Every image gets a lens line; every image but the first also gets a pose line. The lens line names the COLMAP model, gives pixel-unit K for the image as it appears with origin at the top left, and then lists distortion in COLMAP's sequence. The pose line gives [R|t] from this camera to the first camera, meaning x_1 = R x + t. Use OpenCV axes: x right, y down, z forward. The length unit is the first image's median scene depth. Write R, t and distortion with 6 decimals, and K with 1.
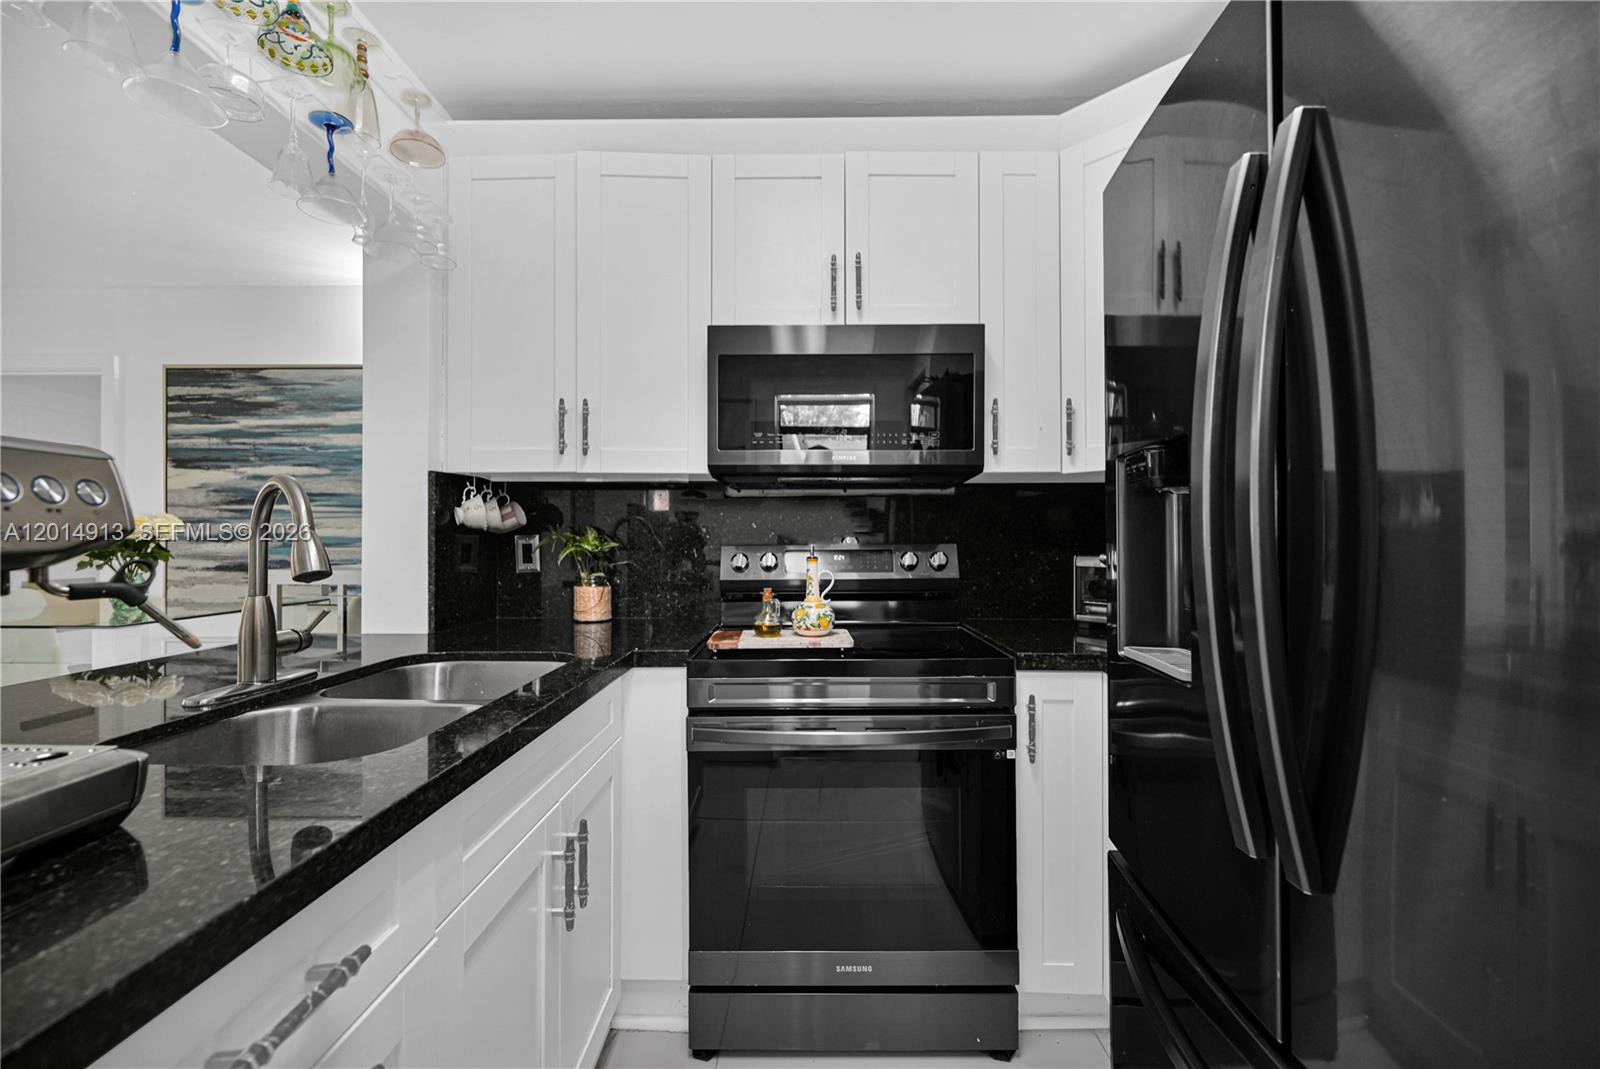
lens RADIAL K [[647.6, 0, 801.9], [0, 647.6, 537.1], [0, 0, 1]] dist [-0.002985, 0.001017]
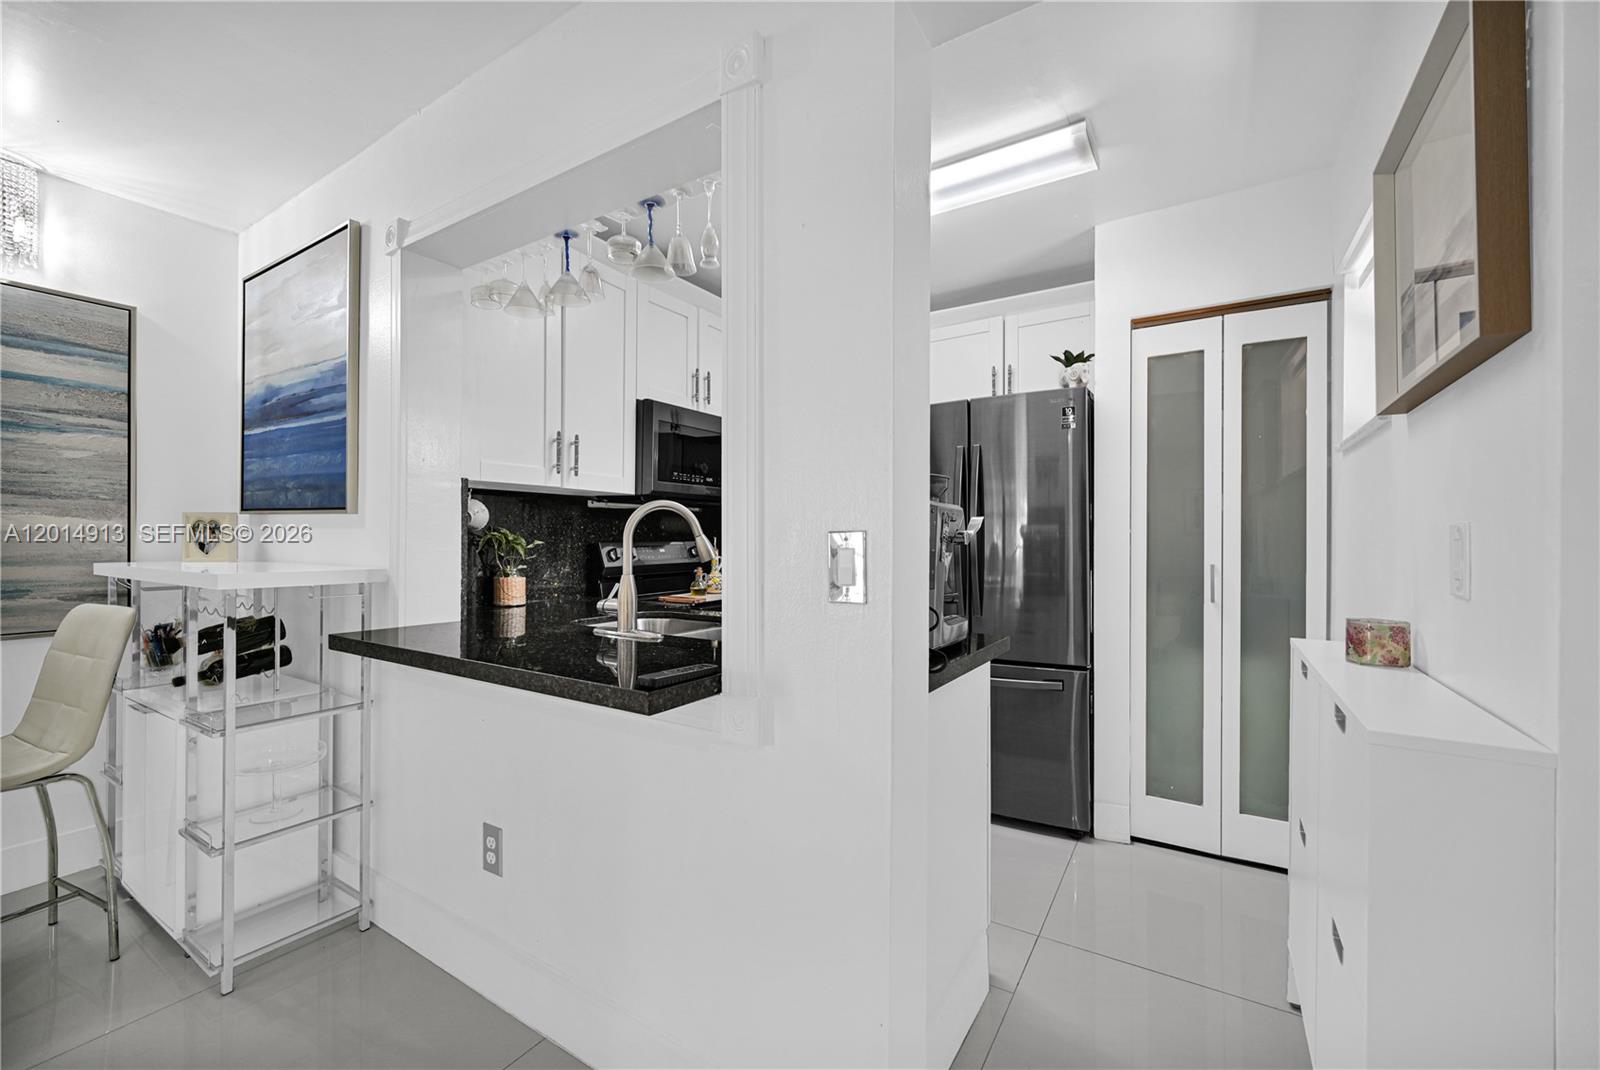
lens RADIAL K [[647.6, 0, 799.0], [0, 647.6, 539.4], [0, 0, 1]] dist [-0.002985, 0.001017]
pose [[0.531939, 0.002444, 0.846779, -1.217296], [-0.004464, 0.999990, -0.000082, 0.003935], [-0.846771, -0.003736, 0.531944, -0.108561]]
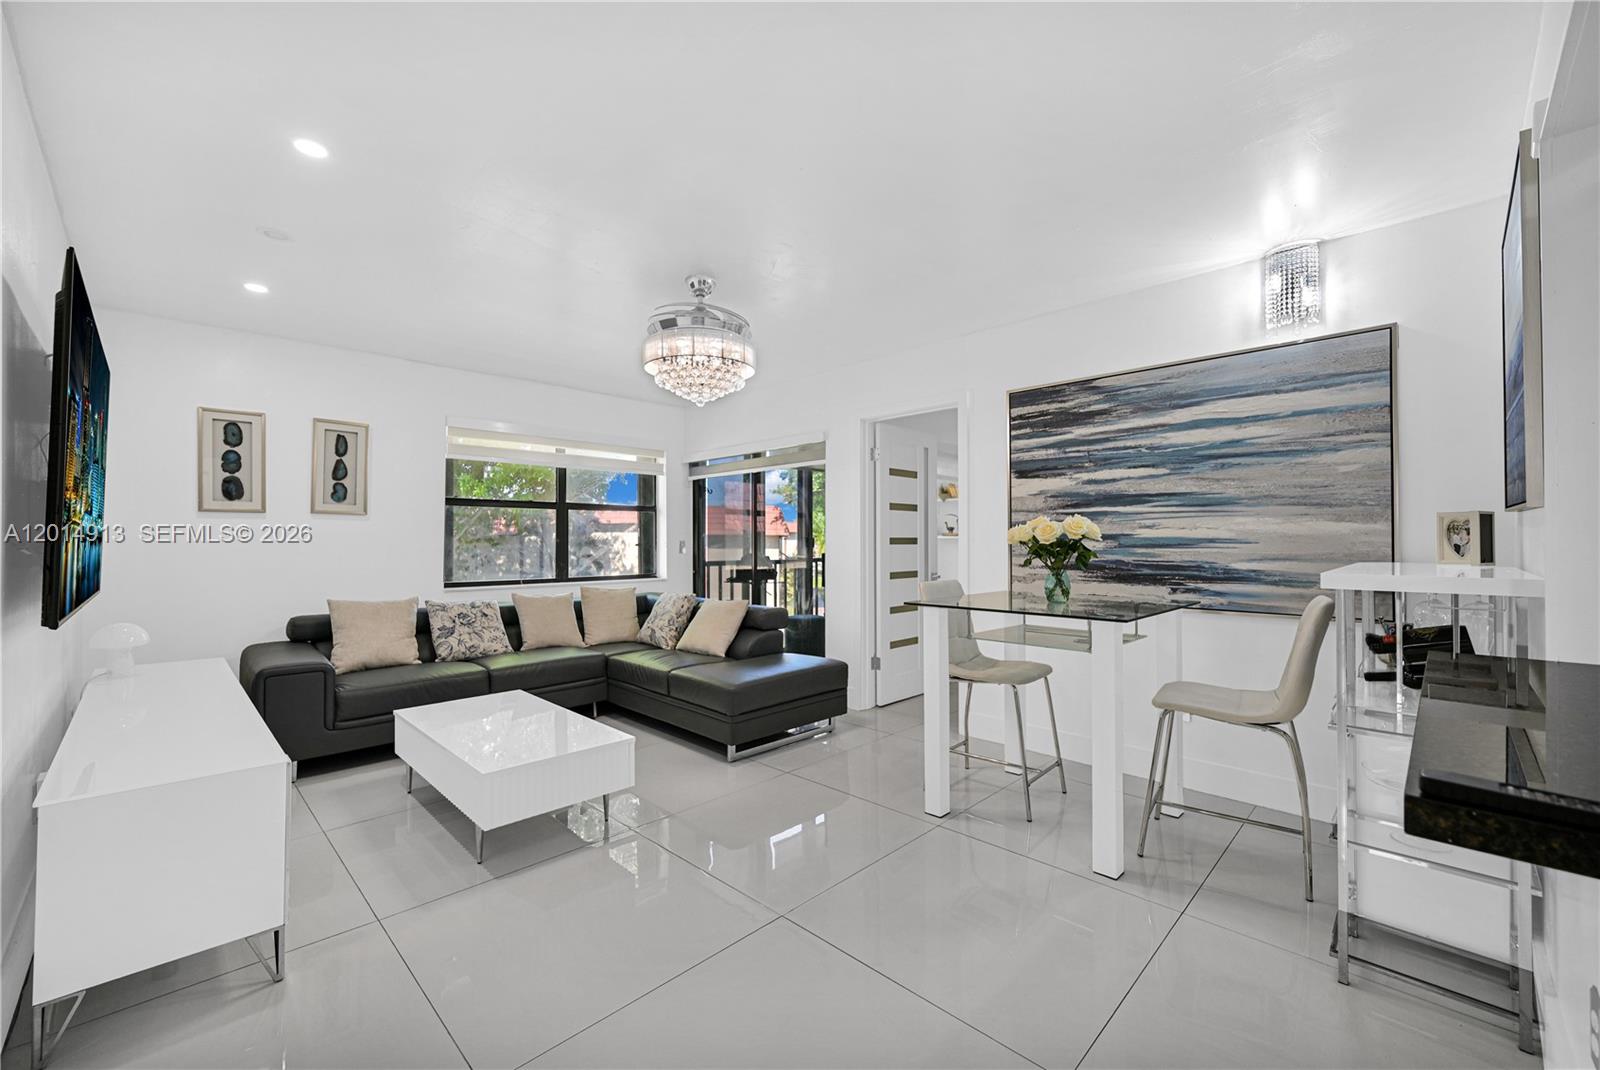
lens RADIAL K [[647.6, 0, 797.5], [0, 647.6, 534.9], [0, 0, 1]] dist [-0.002985, 0.001017]
pose [[0.712970, -0.009372, -0.701131, -0.769985], [0.004941, 0.999953, -0.008342, 0.001925], [0.701177, 0.002483, 0.712983, -0.167400]]
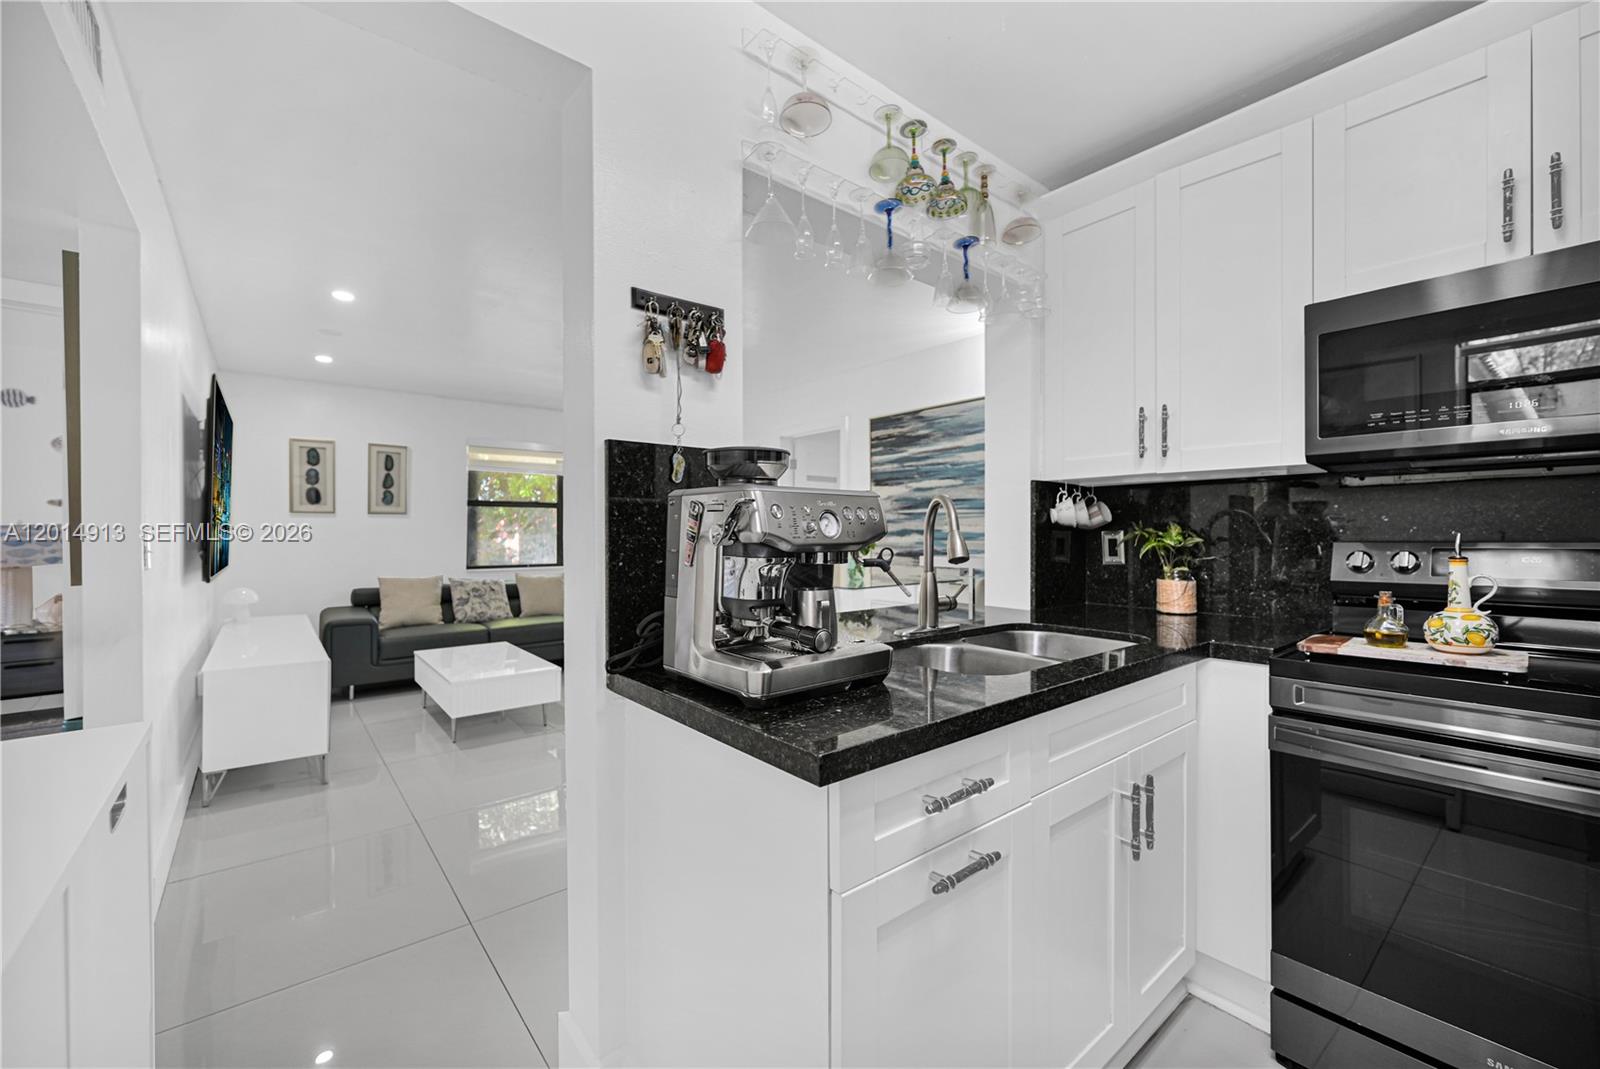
lens RADIAL K [[647.6, 0, 798.7], [0, 647.6, 534.5], [0, 0, 1]] dist [-0.002985, 0.001017]
pose [[0.642012, 0.000652, -0.766694, 0.098180], [0.003664, 0.999986, 0.003919, -0.004184], [0.766686, -0.005325, 0.642001, -0.154118]]
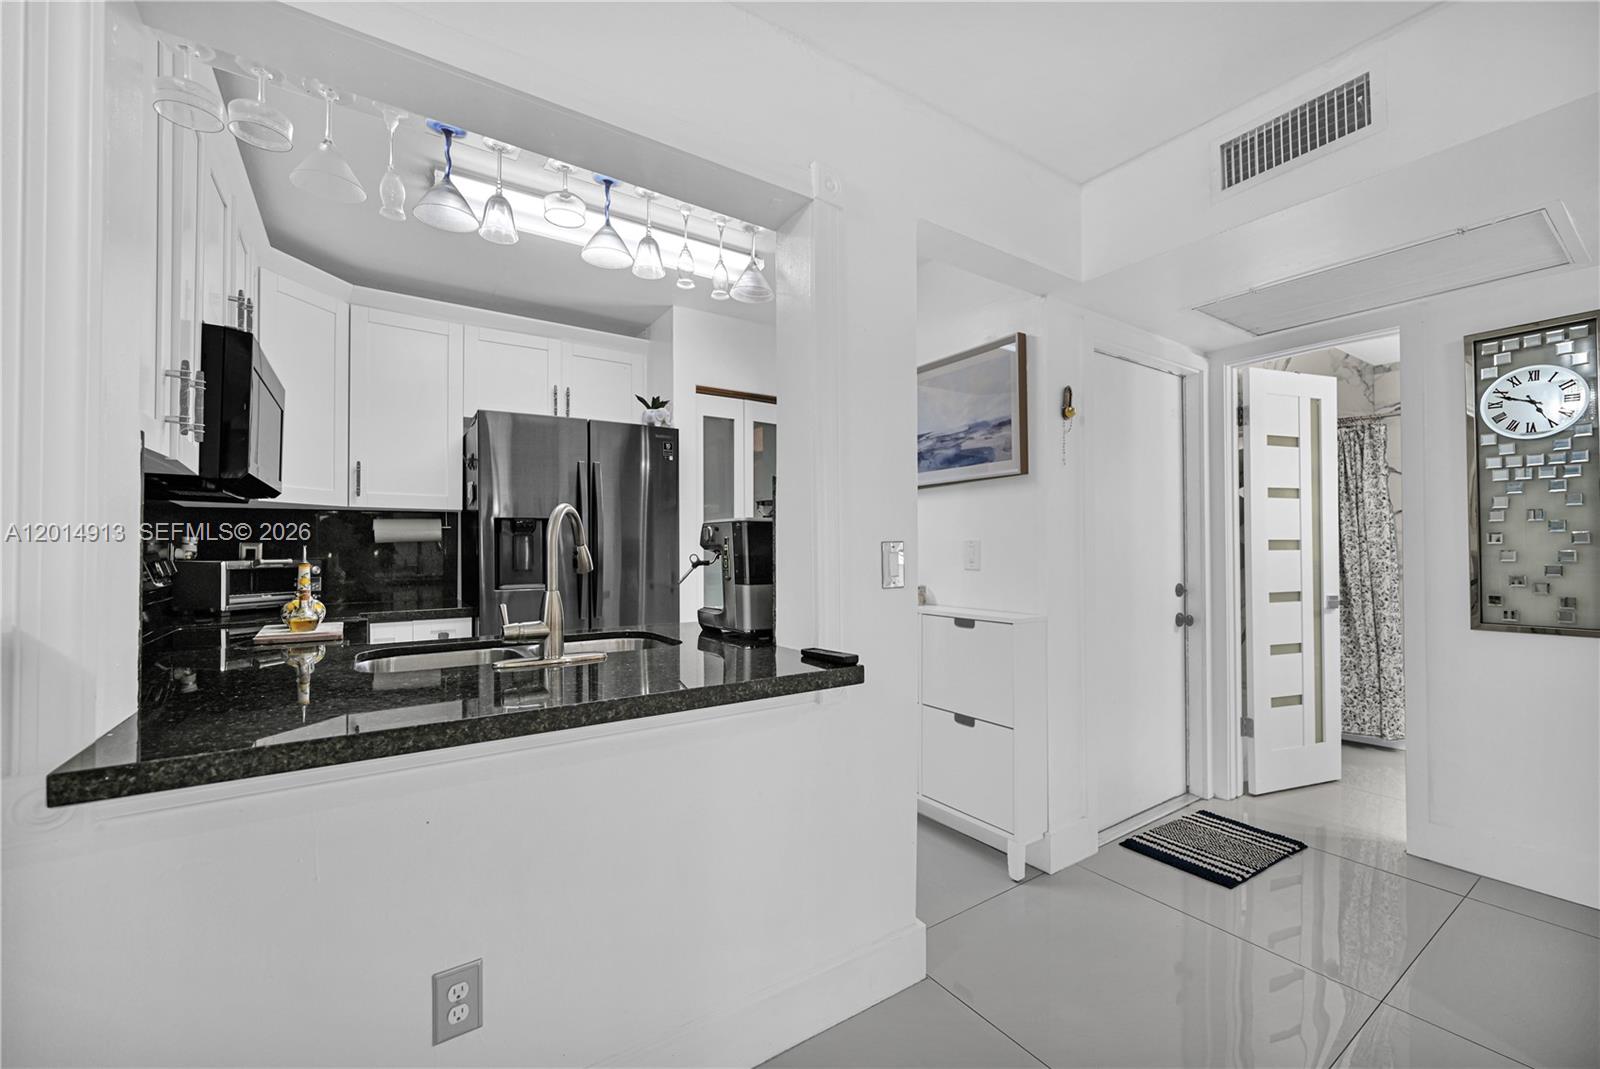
lens RADIAL K [[647.6, 0, 804.5], [0, 647.6, 540.8], [0, 0, 1]] dist [-0.002985, 0.001017]
pose [[-0.569514, 0.010591, 0.821914, -1.387581], [0.003573, 0.999939, -0.010409, 0.003028], [-0.821974, -0.002992, -0.569517, 0.831772]]
